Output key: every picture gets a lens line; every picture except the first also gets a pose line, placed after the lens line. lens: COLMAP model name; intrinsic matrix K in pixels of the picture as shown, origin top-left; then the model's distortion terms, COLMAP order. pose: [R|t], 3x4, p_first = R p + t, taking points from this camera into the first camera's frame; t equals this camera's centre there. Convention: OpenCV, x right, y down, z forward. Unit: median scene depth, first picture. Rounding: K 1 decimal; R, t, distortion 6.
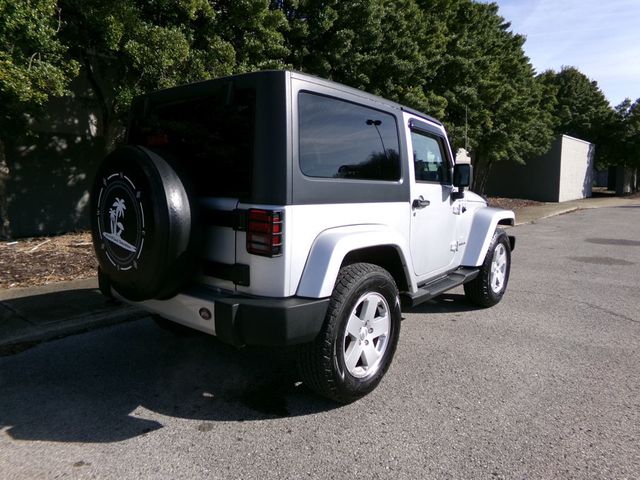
lens RADIAL K [[436.2, 0, 320.0], [0, 436.2, 240.0], [0, 0, 1]] dist [-0.005286, 0.030490]
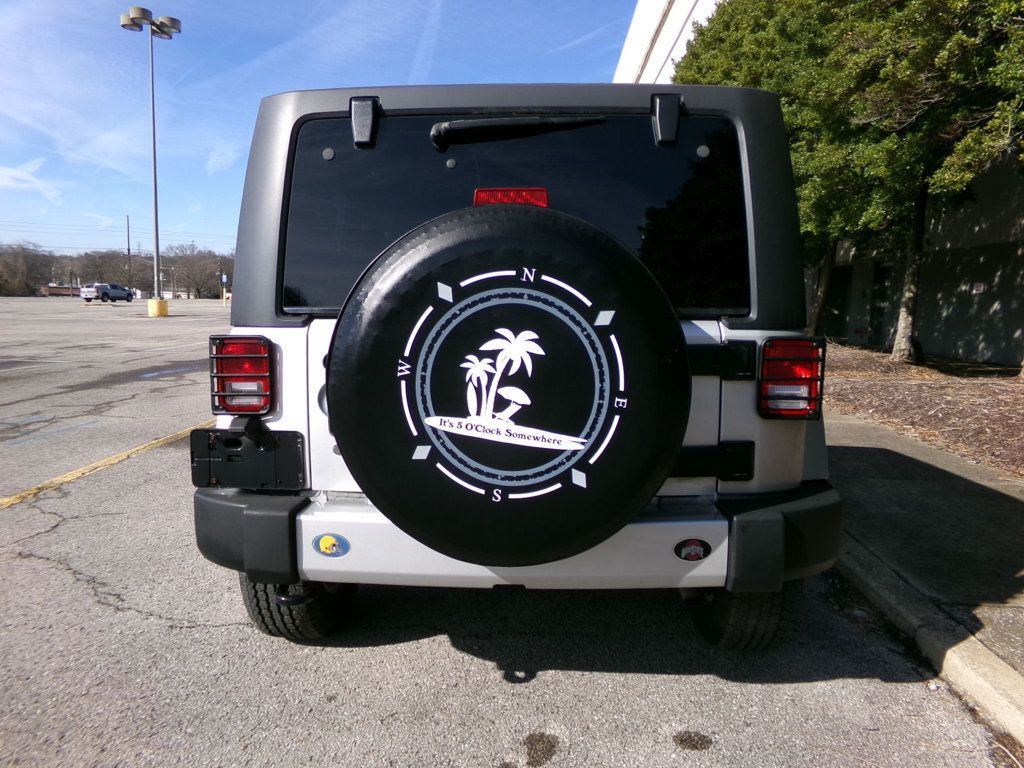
lens RADIAL K [[685.1, 0, 513.6], [0, 685.1, 396.2], [0, 0, 1]] dist [0.019424, 0.001658]
pose [[0.792220, -0.099199, 0.602119, -0.861978], [0.094156, 0.994753, 0.040002, -0.058165], [-0.602929, 0.025003, 0.797403, 0.472602]]
